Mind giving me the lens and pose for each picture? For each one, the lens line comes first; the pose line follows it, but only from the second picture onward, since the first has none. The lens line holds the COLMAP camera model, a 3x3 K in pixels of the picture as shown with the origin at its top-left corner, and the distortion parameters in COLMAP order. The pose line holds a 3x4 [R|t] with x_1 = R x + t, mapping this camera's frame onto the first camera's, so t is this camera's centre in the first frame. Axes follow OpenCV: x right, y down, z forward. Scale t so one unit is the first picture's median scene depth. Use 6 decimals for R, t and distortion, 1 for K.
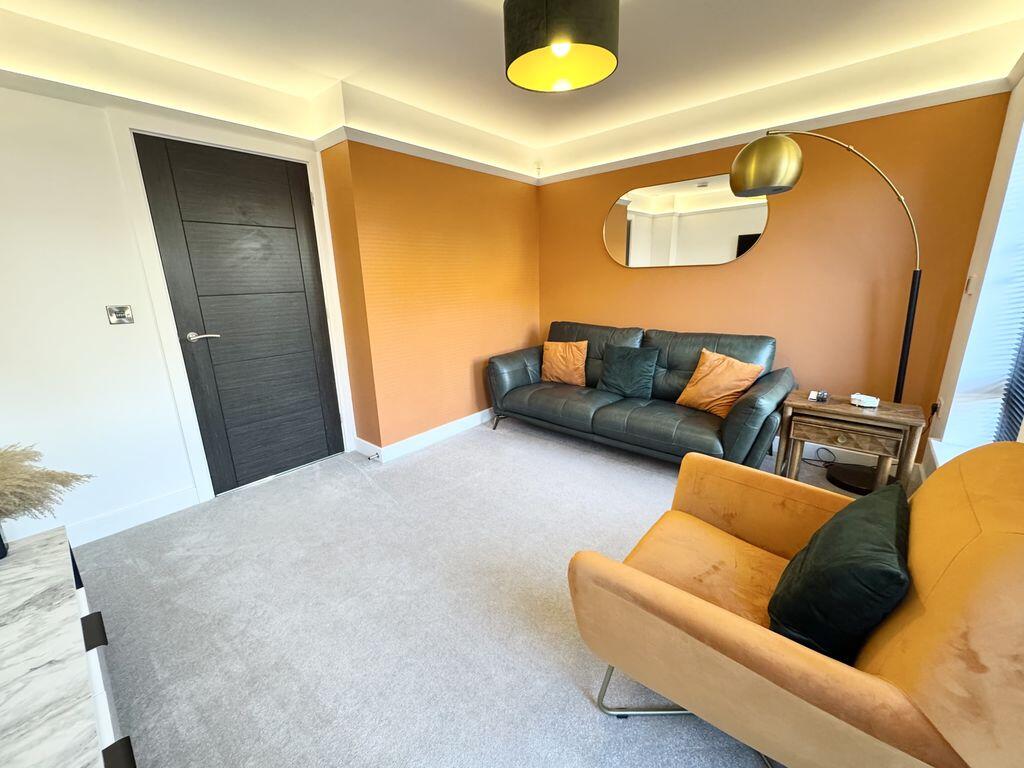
lens RADIAL K [[410.8, 0, 510.8], [0, 410.8, 380.3], [0, 0, 1]] dist [0.000204, -0.000159]
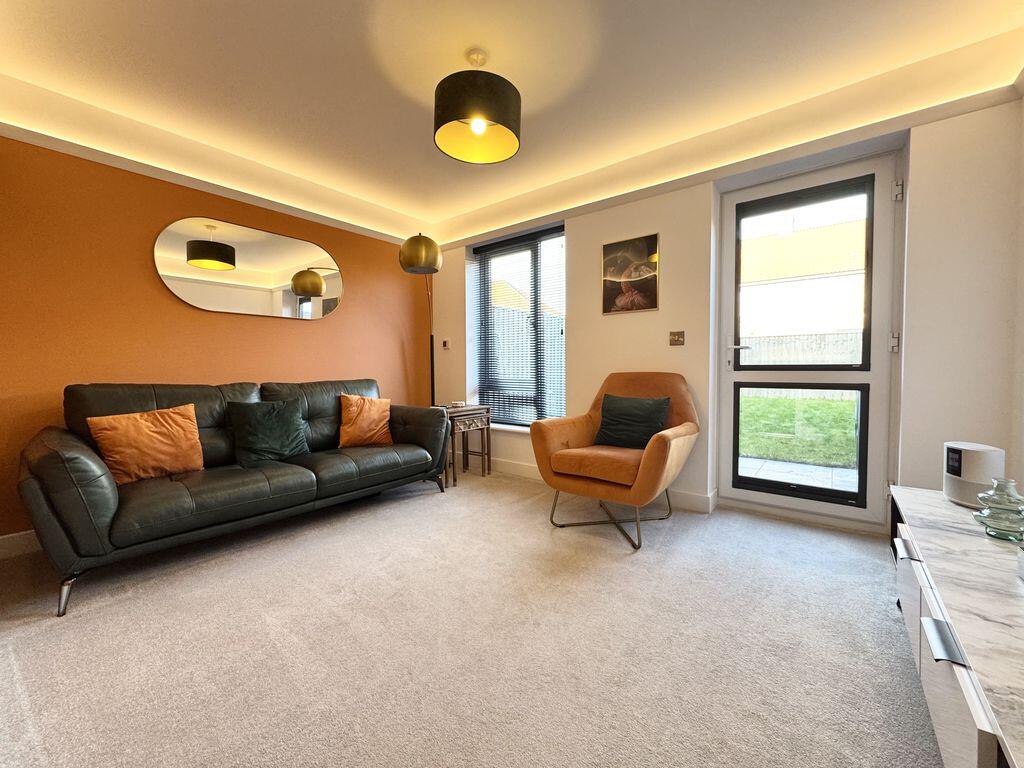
lens RADIAL K [[410.8, 0, 508.9], [0, 410.8, 382.7], [0, 0, 1]] dist [0.000204, -0.000159]
pose [[-0.039511, -0.018400, 0.999050, -0.524333], [0.243287, 0.969565, 0.027479, -0.020668], [-0.969149, 0.244142, -0.033832, 0.509872]]
